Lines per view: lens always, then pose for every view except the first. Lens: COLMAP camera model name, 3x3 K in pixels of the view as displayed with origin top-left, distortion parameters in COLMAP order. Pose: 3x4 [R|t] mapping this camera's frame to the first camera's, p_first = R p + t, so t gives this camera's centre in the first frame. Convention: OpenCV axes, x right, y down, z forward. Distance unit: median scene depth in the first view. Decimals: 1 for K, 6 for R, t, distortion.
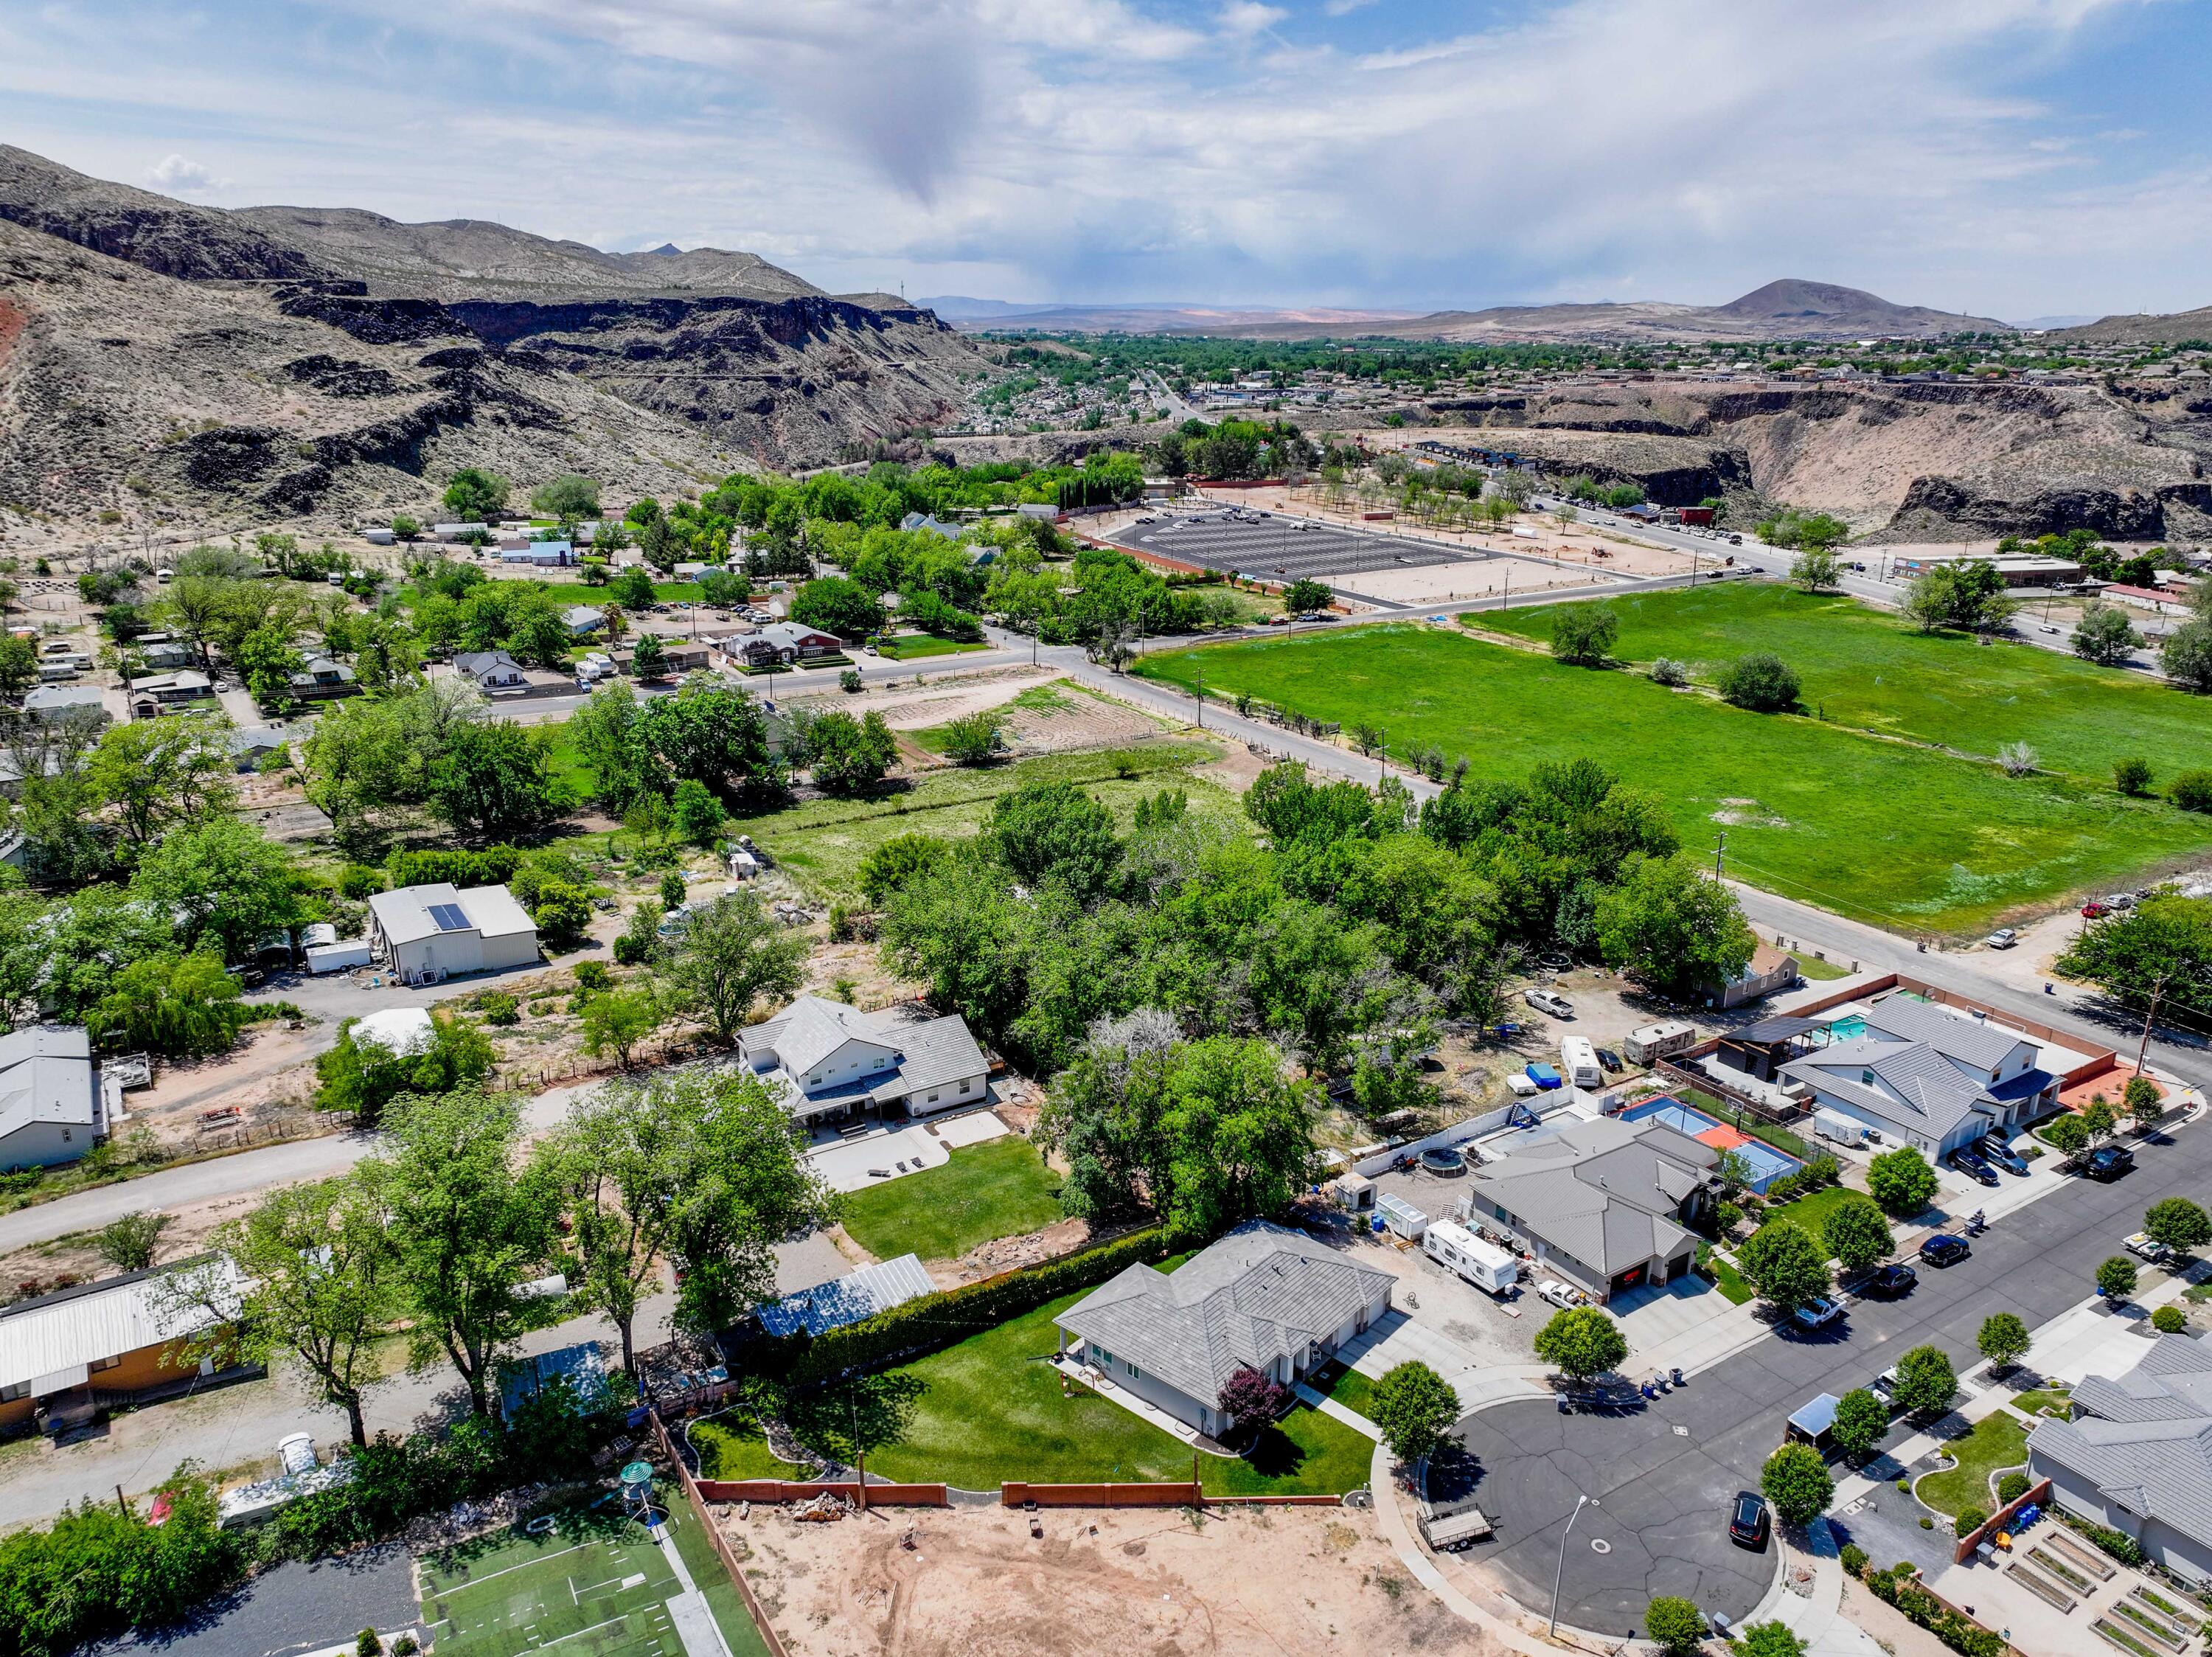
lens RADIAL K [[1559.8, 0, 1113.2], [0, 1559.8, 833.9], [0, 0, 1]] dist [-0.003979, 0.023570]
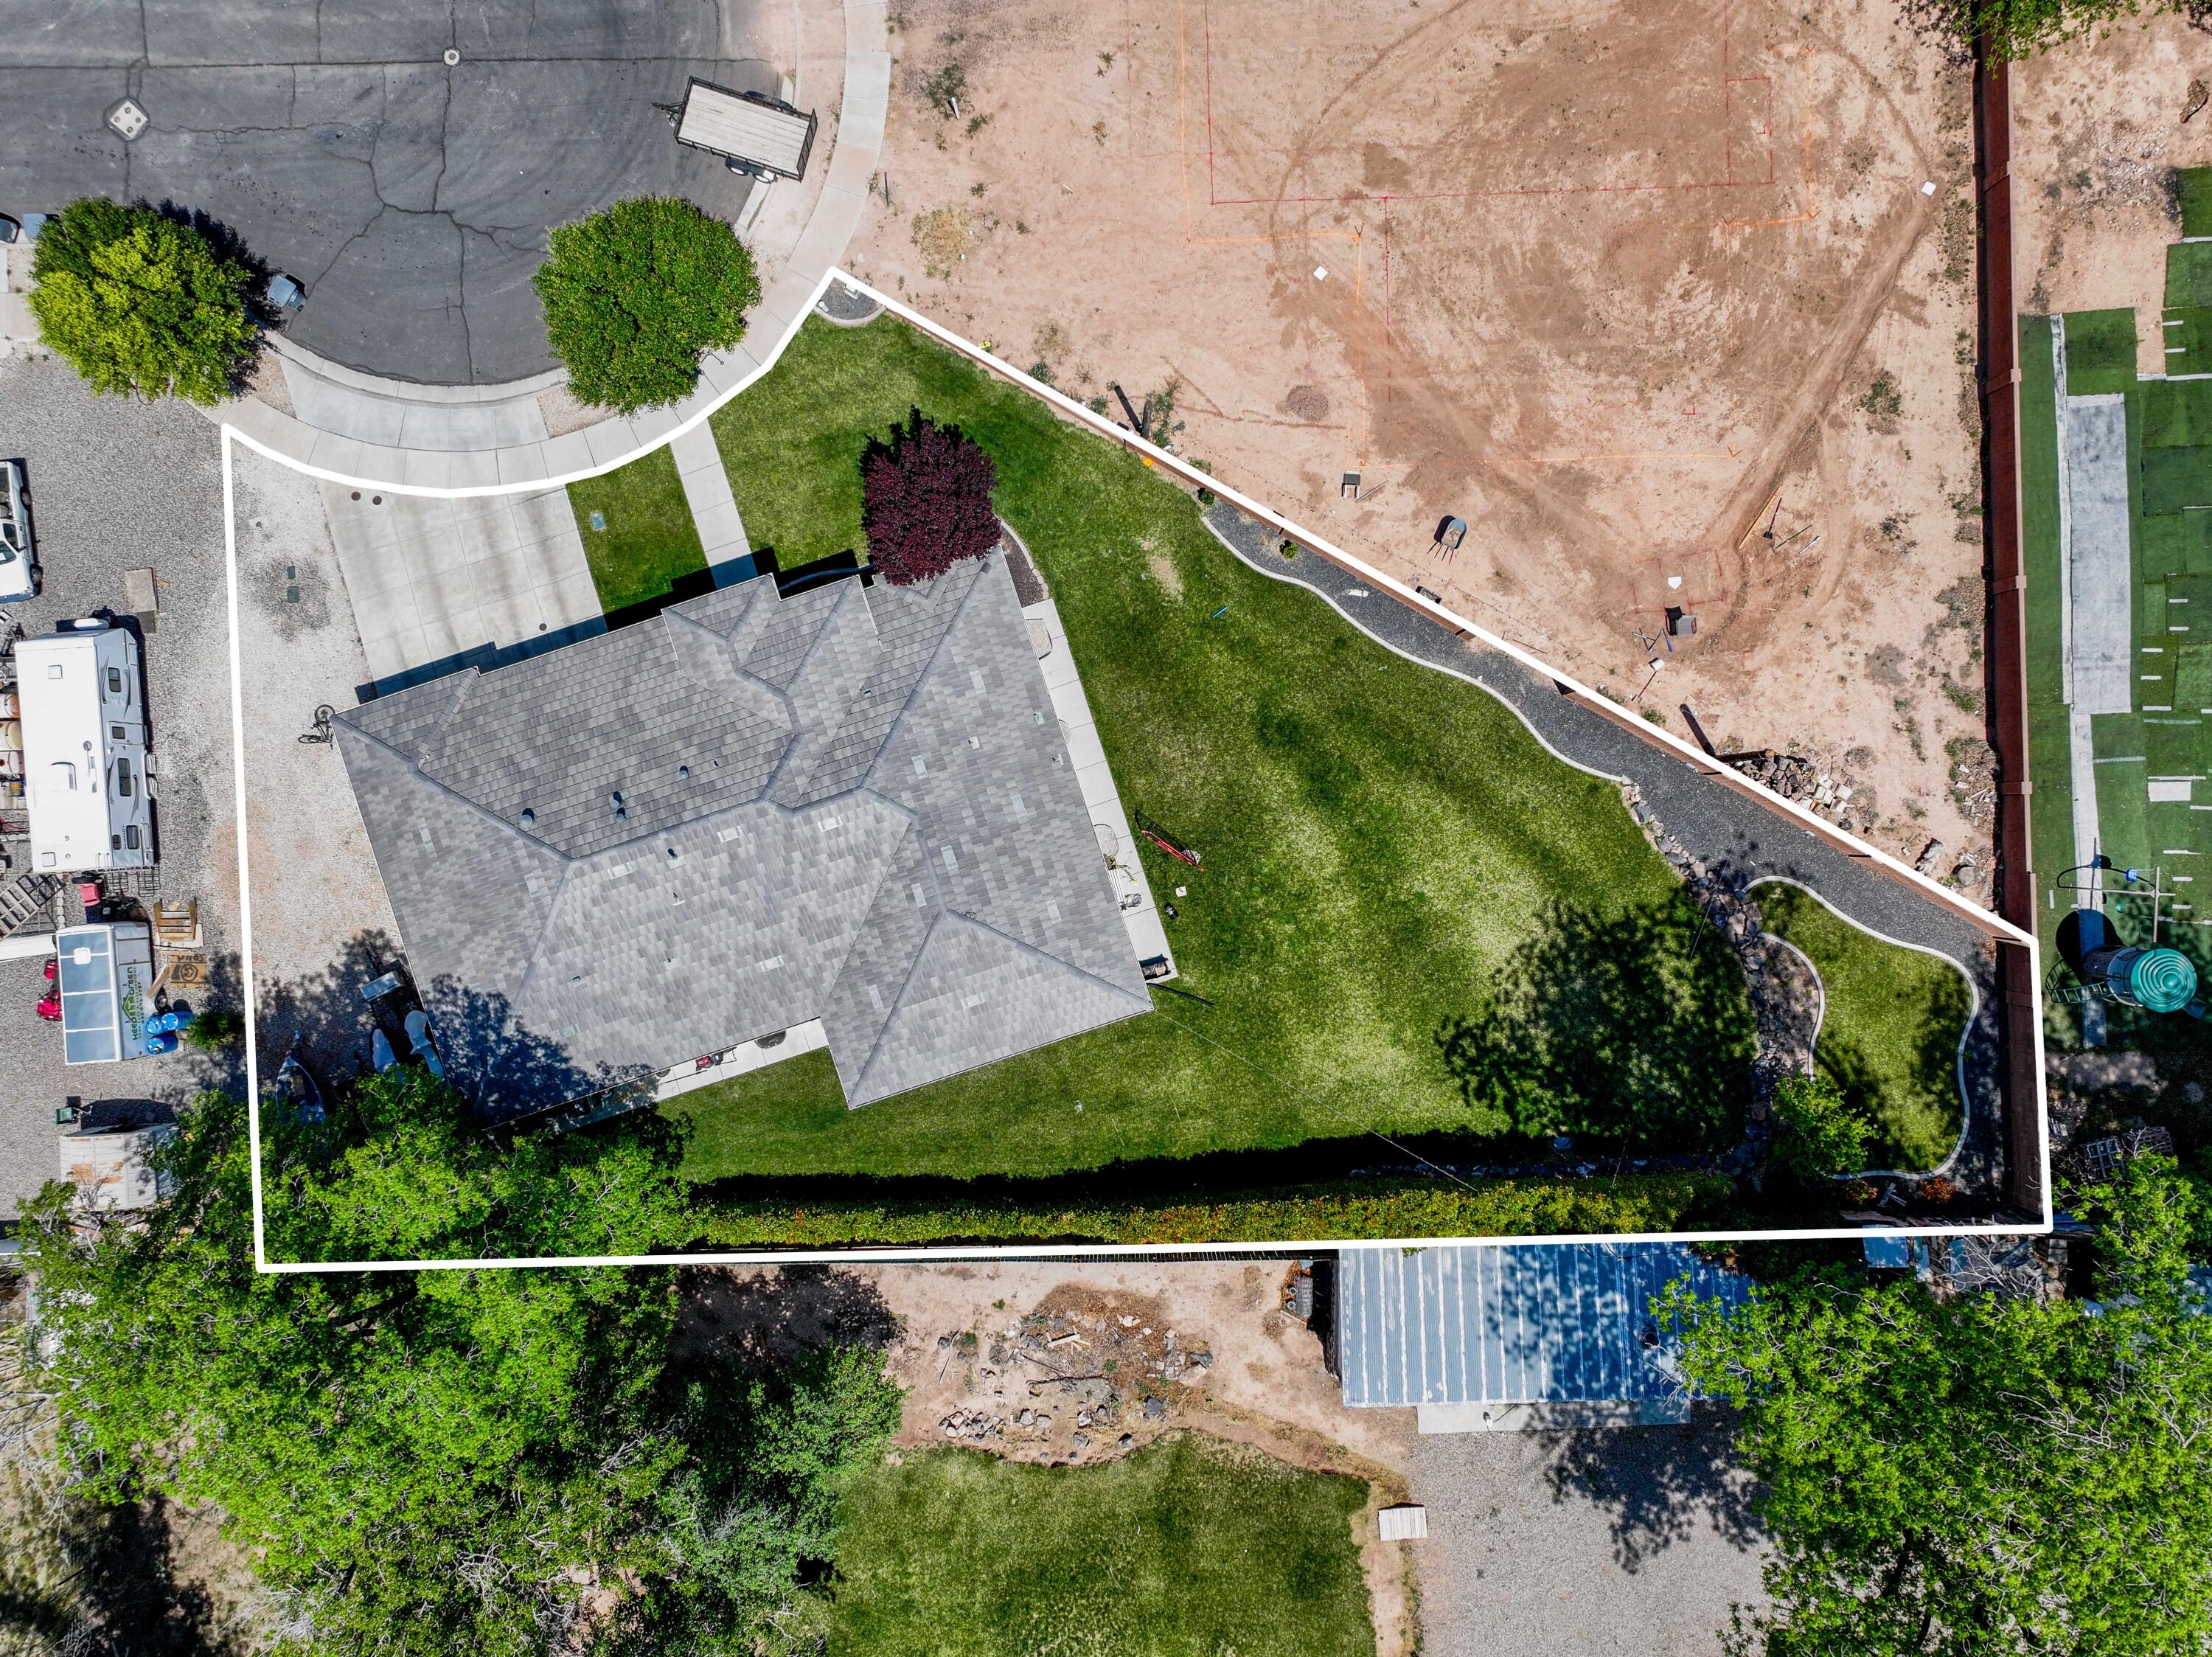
lens RADIAL K [[1559.8, 0, 1113.2], [0, 1559.8, 833.9], [0, 0, 1]] dist [-0.003979, 0.023570]
pose [[-0.853551, -0.520999, -0.003257, -0.001020], [0.160069, -0.268181, 0.949977, -0.022389], [-0.495811, 0.810333, 0.312302, 0.245034]]
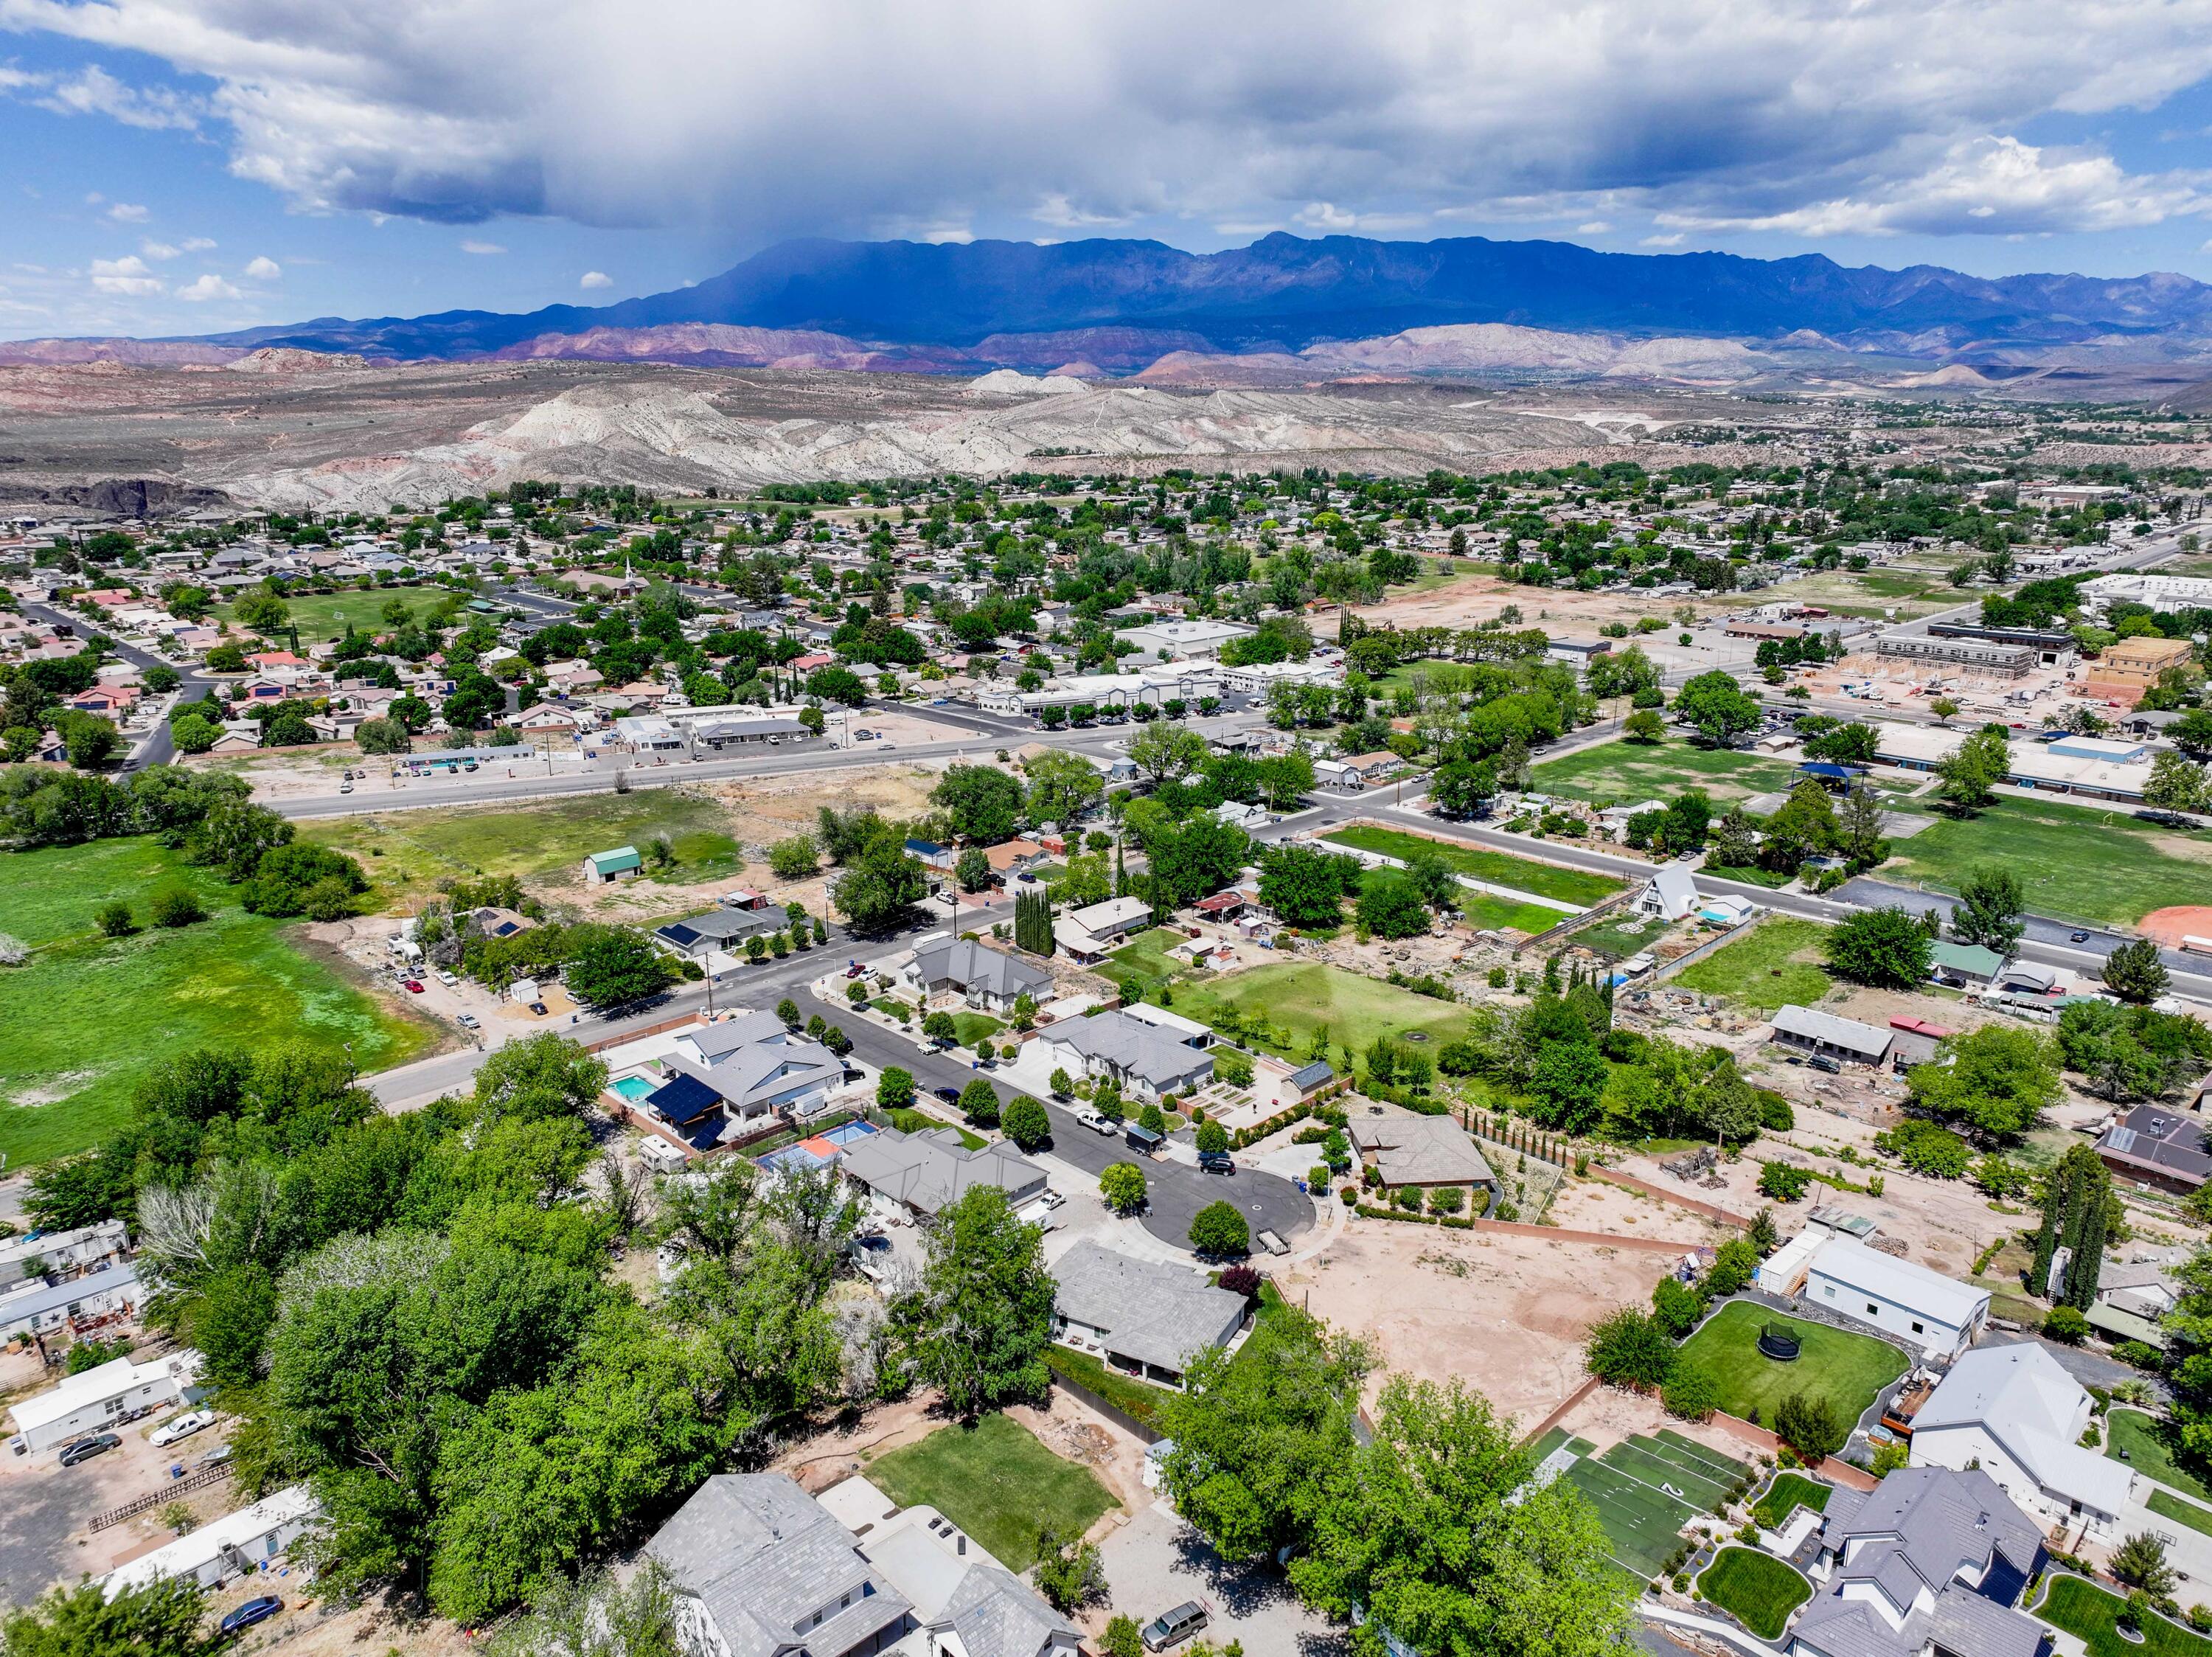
lens RADIAL K [[1559.8, 0, 1113.2], [0, 1559.8, 833.9], [0, 0, 1]] dist [-0.003979, 0.023570]
pose [[-0.217268, -0.271381, 0.937628, -0.334343], [0.295813, 0.897097, 0.328196, -0.161880], [-0.930209, 0.348669, -0.114633, 0.308880]]
